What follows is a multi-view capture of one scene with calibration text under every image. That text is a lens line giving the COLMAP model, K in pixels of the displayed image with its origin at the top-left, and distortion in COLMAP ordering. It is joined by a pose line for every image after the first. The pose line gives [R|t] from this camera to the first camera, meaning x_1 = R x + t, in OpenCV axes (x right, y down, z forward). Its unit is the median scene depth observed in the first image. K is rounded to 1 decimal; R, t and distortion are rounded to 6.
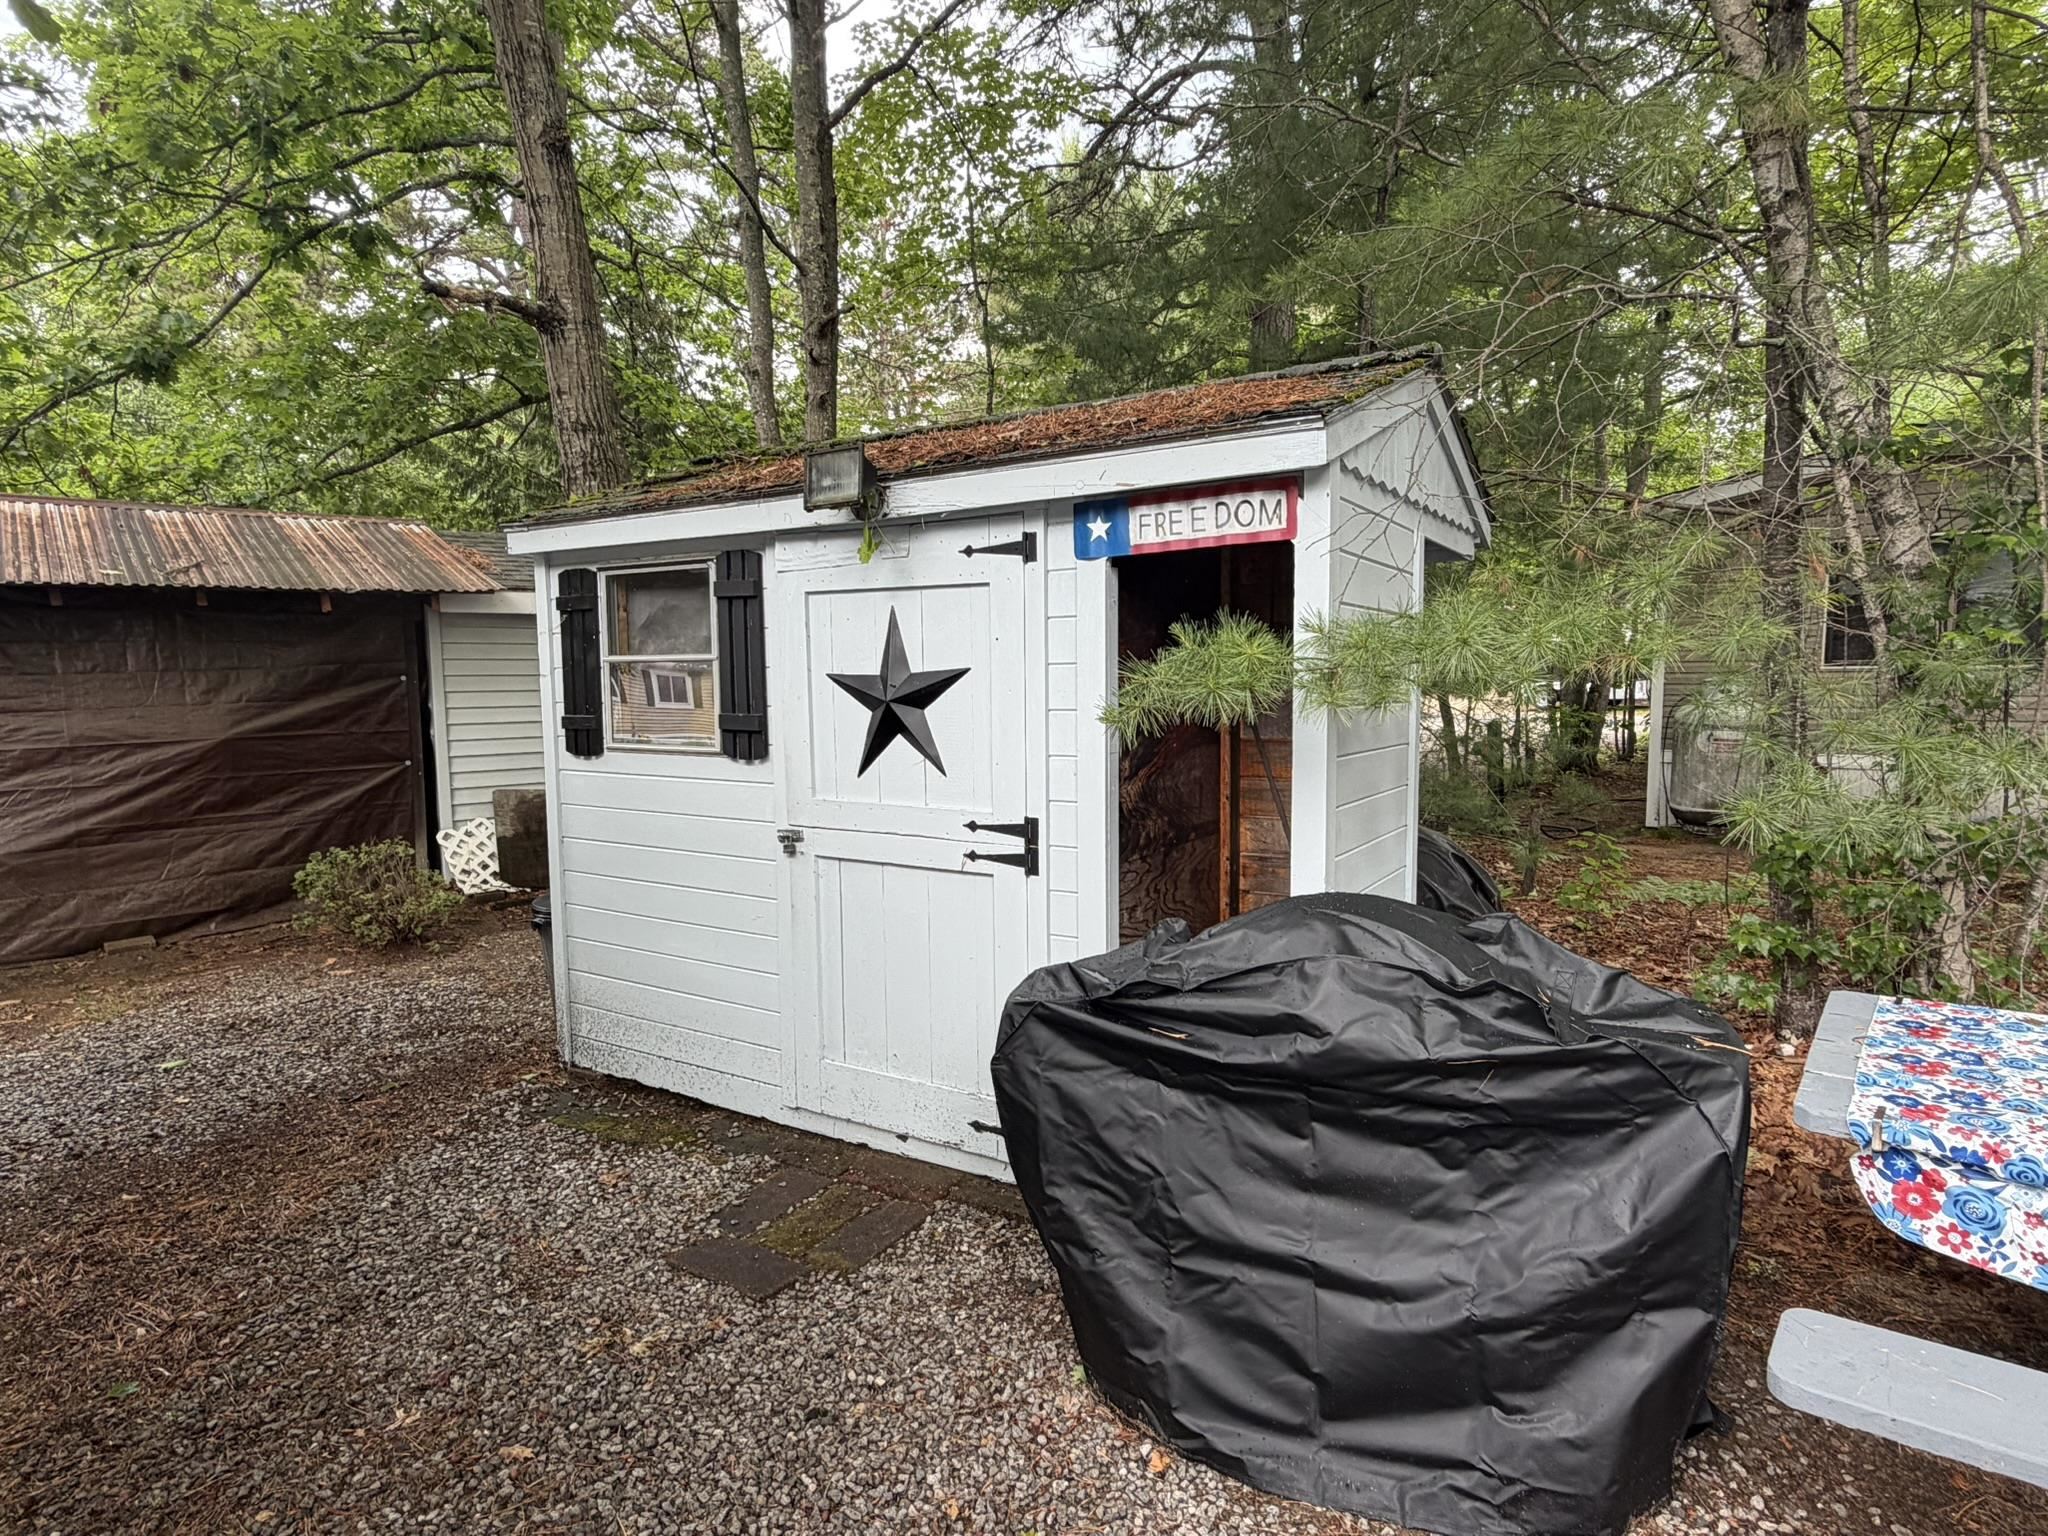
lens RADIAL K [[1121.3, 0, 1023.7], [0, 1121.3, 770.5], [0, 0, 1]] dist [0.002679, 0.000033]
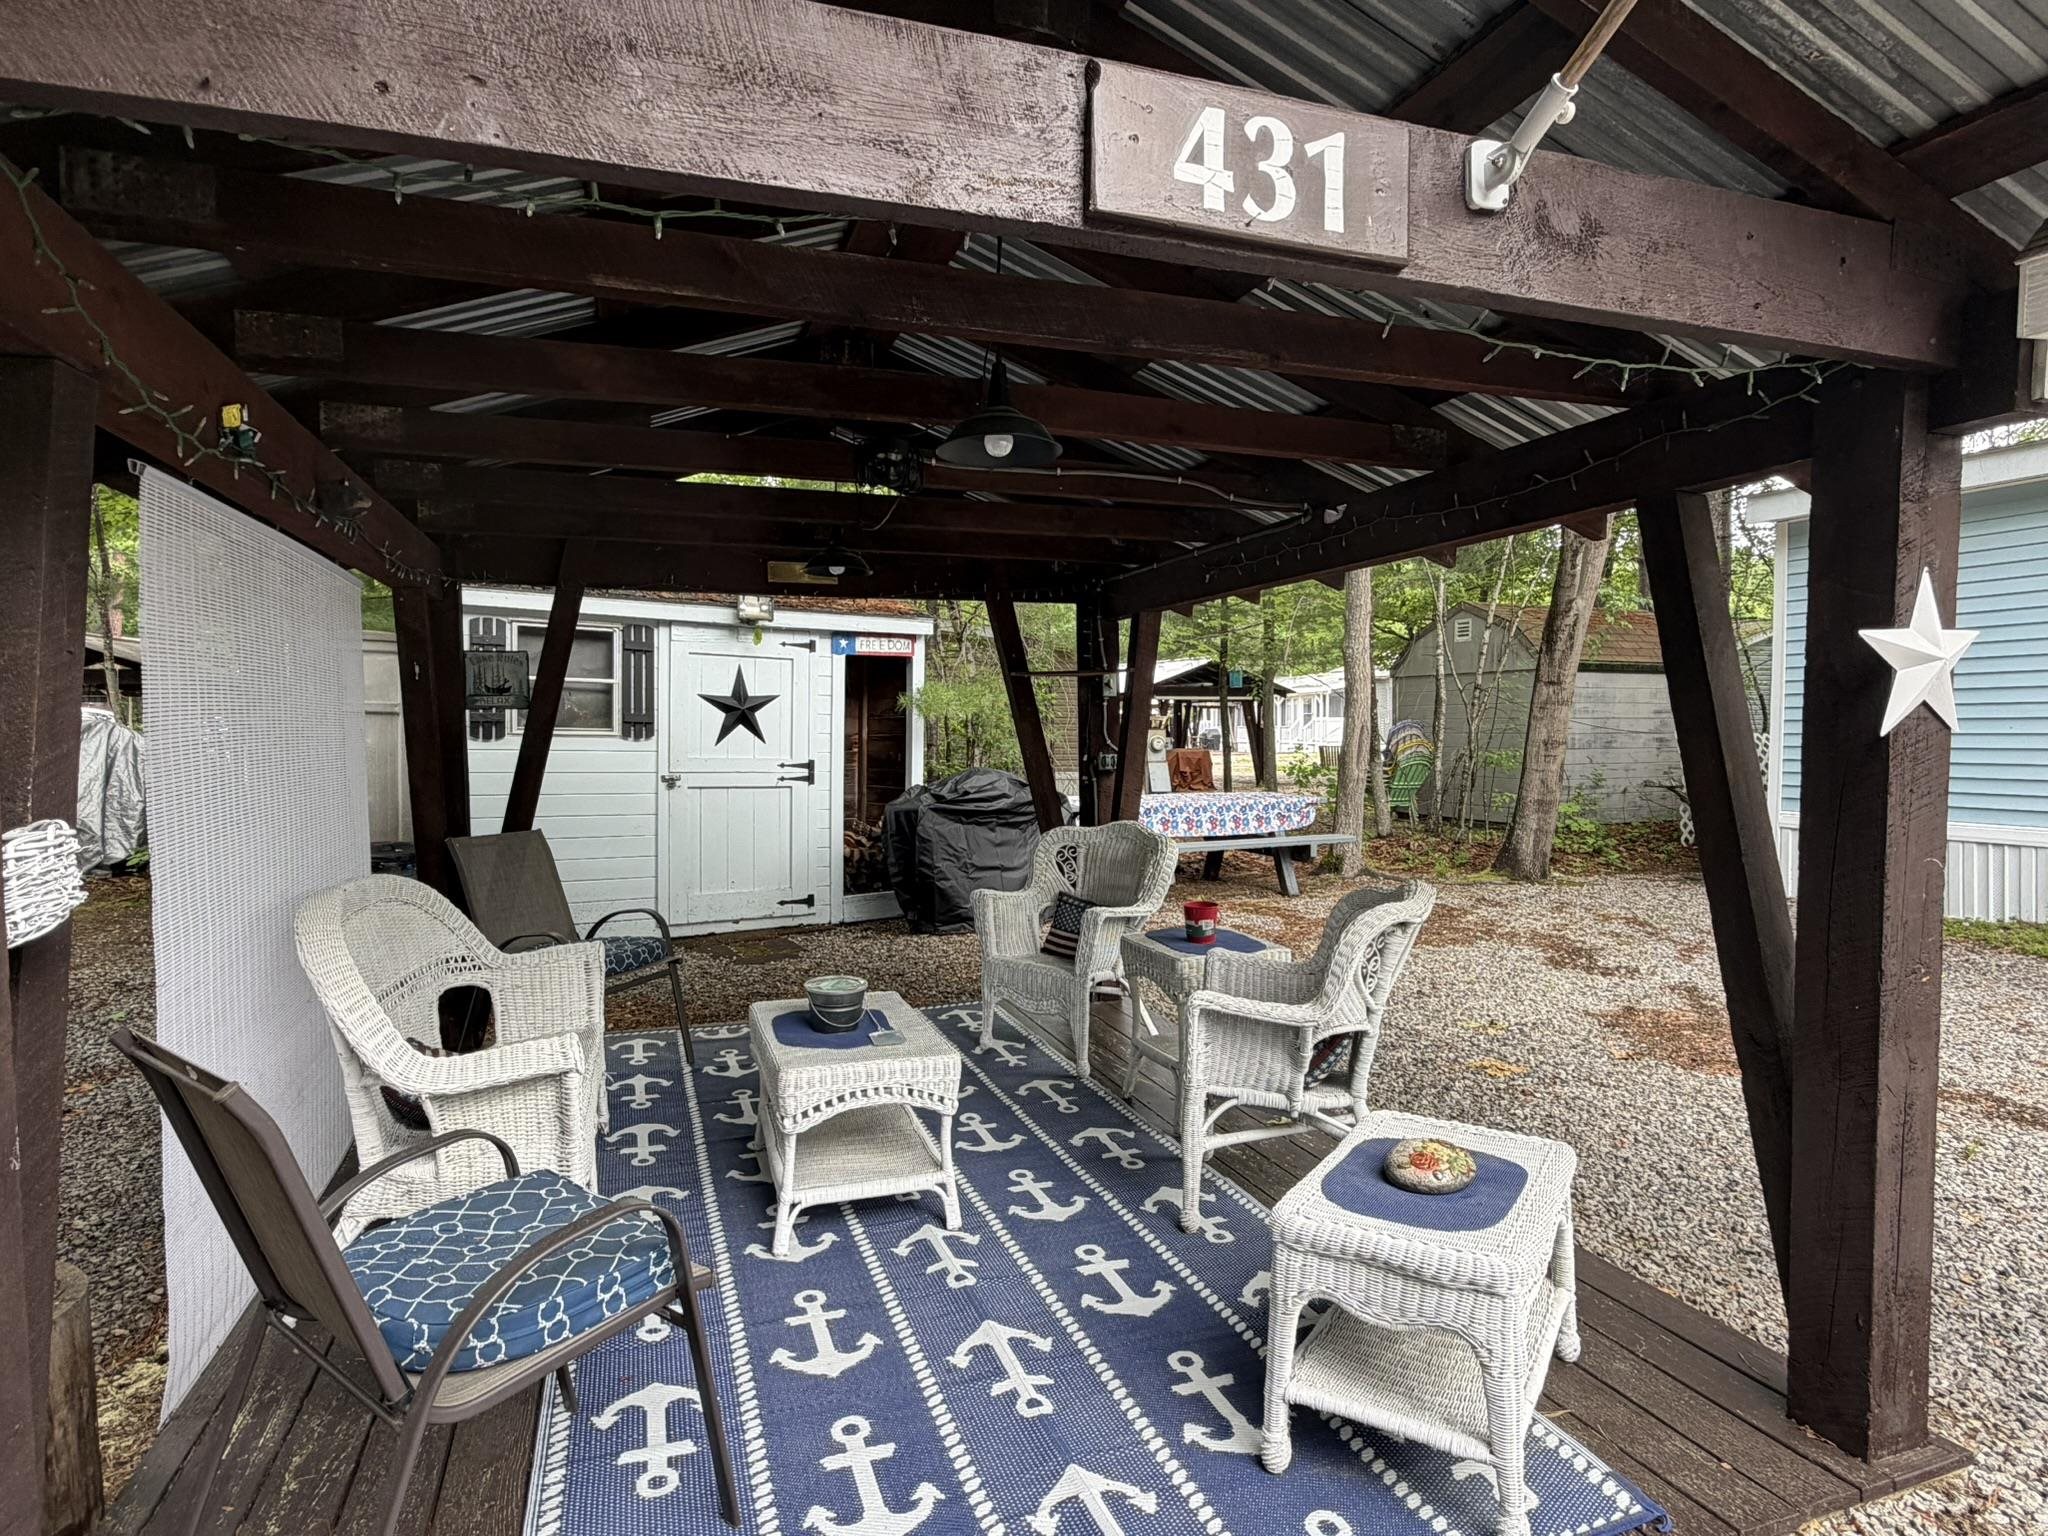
lens RADIAL K [[1121.3, 0, 1024.7], [0, 1121.3, 774.0], [0, 0, 1]] dist [0.002679, 0.000033]
pose [[0.423282, -0.012147, 0.905916, -1.871557], [0.062261, 0.997936, -0.015710, 0.132118], [-0.903856, 0.063053, 0.423165, -0.386589]]
